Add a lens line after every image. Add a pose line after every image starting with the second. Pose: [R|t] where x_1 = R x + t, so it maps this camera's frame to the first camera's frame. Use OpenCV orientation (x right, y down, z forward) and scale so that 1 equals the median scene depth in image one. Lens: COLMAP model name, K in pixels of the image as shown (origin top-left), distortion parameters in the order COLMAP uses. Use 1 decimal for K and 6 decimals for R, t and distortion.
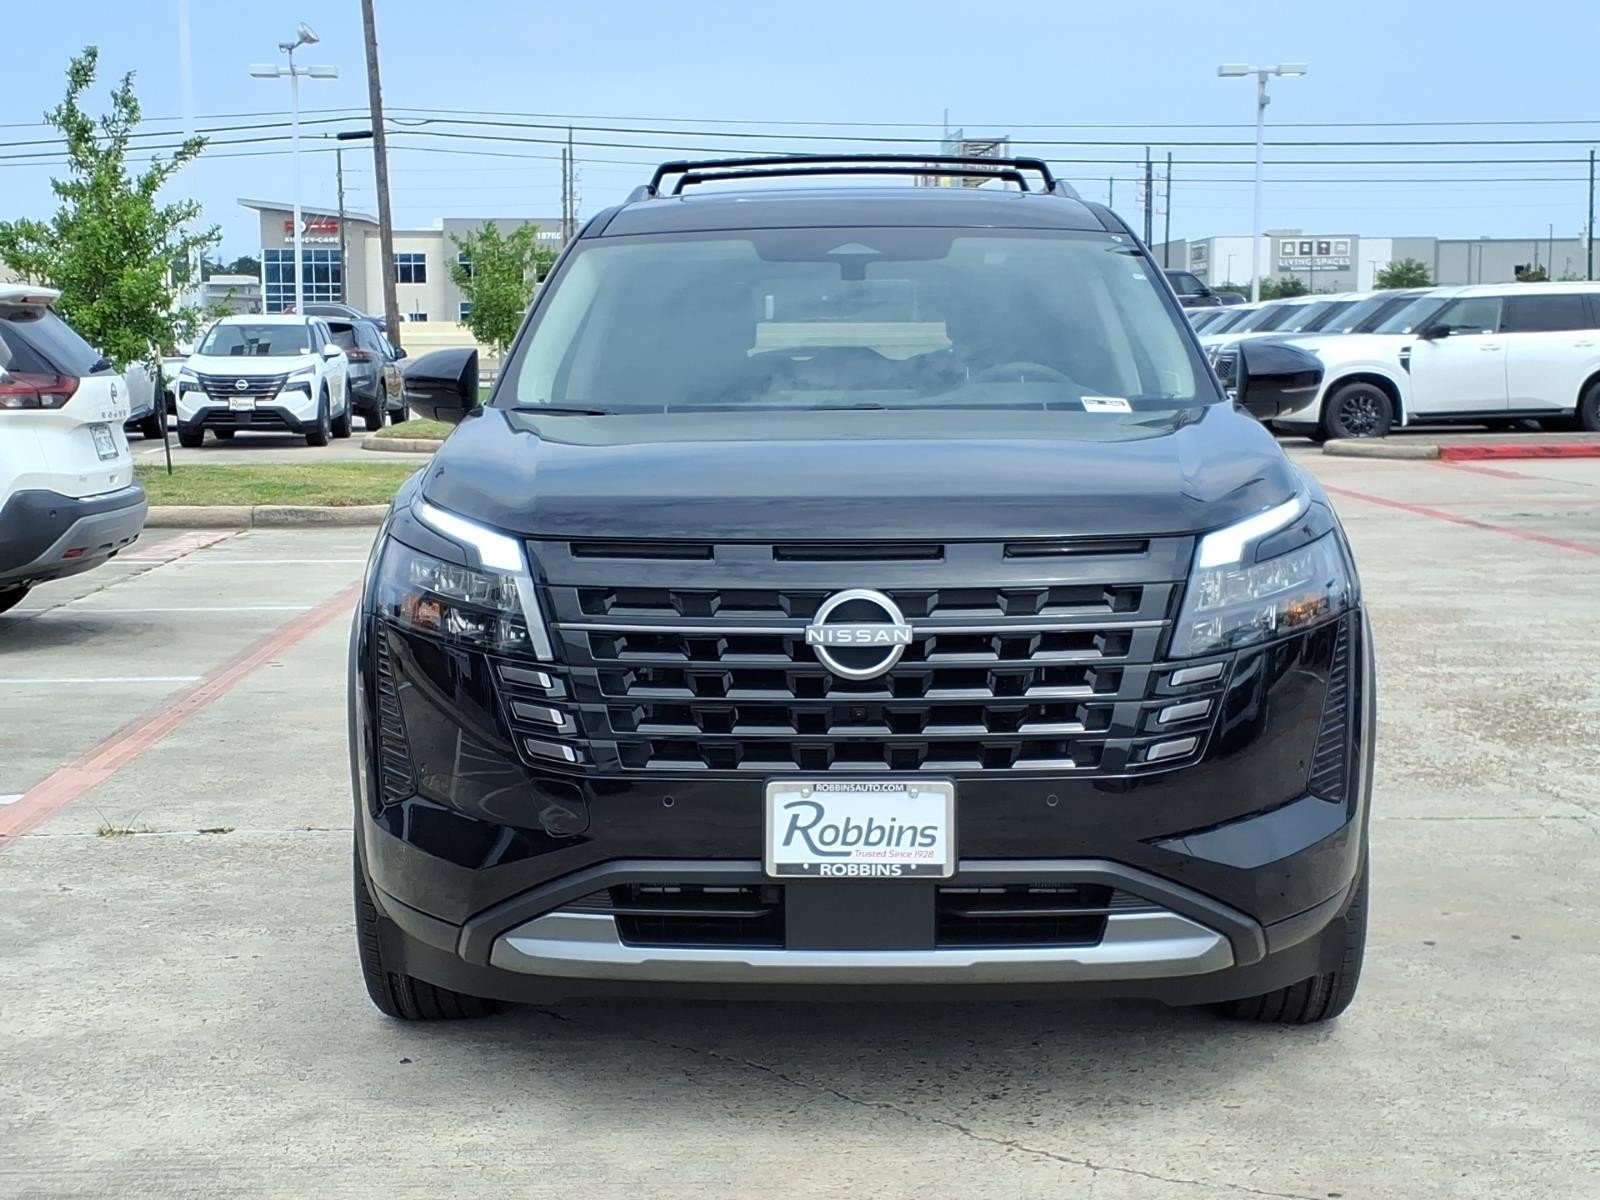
lens RADIAL K [[2541.3, 0, 766.4], [0, 2541.3, 597.3], [0, 0, 1]] dist [0.264314, -0.903929]
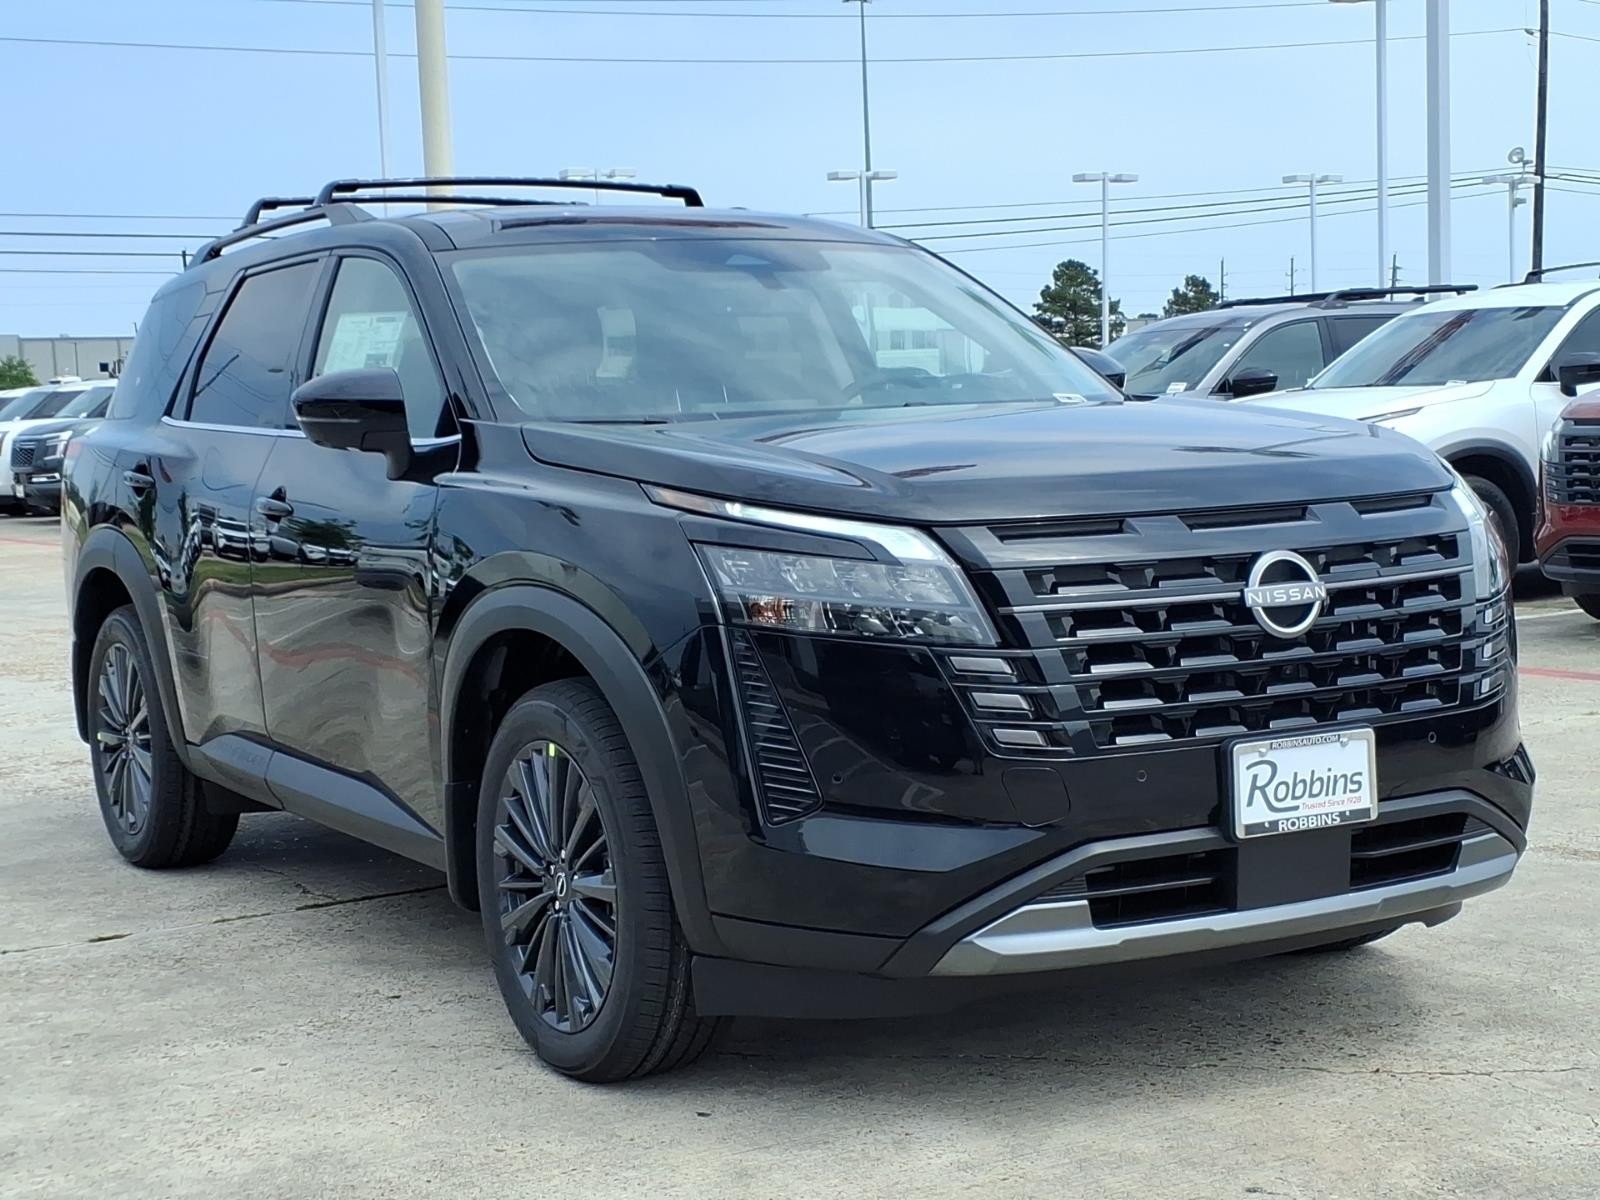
lens RADIAL K [[2541.3, 0, 766.4], [0, 2541.3, 597.3], [0, 0, 1]] dist [0.264314, -0.903929]
pose [[0.848983, -0.066068, 0.524274, -0.683210], [0.086505, 0.996145, -0.014550, 0.012819], [-0.521292, 0.057705, 0.851425, 0.225207]]
